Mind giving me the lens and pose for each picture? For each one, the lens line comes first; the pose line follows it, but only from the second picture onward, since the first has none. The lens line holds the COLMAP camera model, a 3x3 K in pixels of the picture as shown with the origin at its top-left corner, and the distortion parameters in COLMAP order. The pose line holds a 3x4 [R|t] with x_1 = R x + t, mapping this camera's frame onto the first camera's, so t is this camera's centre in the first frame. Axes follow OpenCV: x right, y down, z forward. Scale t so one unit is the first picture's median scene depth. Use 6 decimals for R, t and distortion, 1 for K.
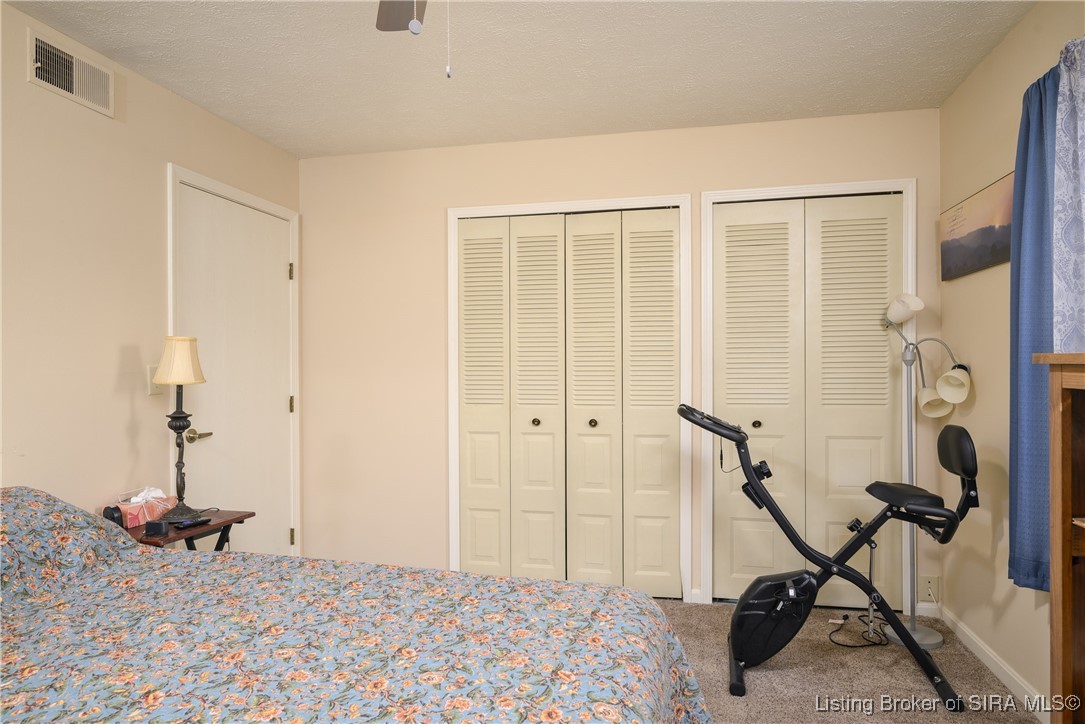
lens RADIAL K [[691.0, 0, 542.5], [0, 691.0, 362.0], [0, 0, 1]] dist [0.061394, 0.000433]
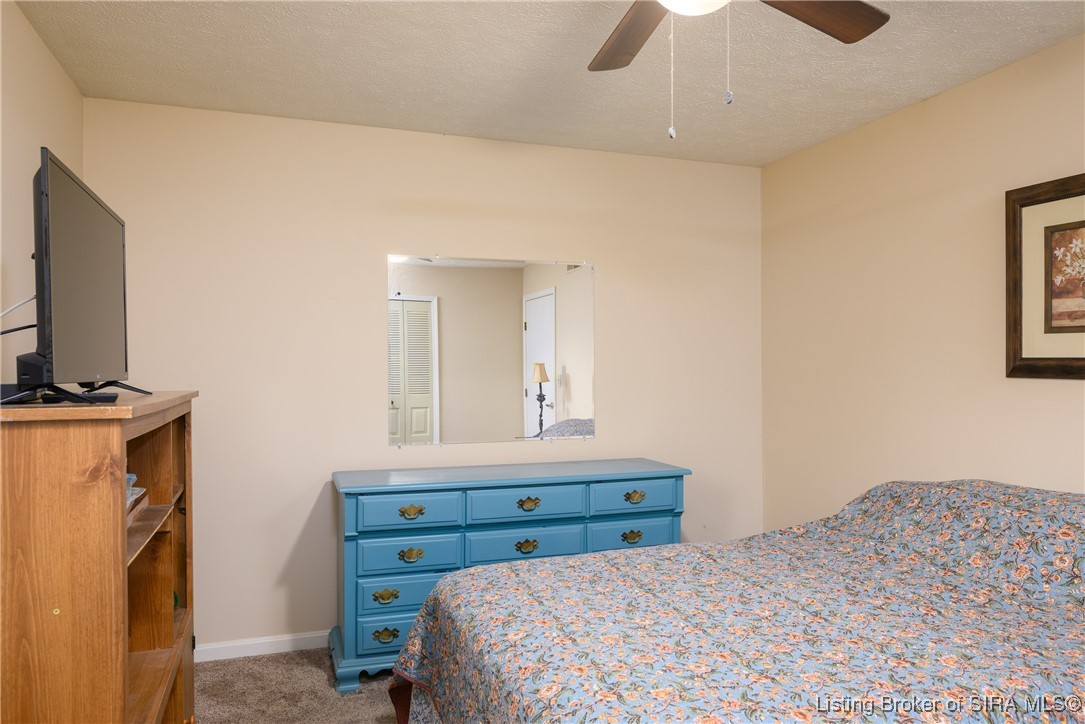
lens RADIAL K [[834.3, 0, 542.5], [0, 834.3, 362.0], [0, 0, 1]] dist [-0.003068, -0.000896]
pose [[-0.835643, 0.016216, -0.549034, 0.745104], [0.010800, 0.999856, 0.013092, -0.067815], [0.549167, 0.005011, -0.835698, 1.885911]]
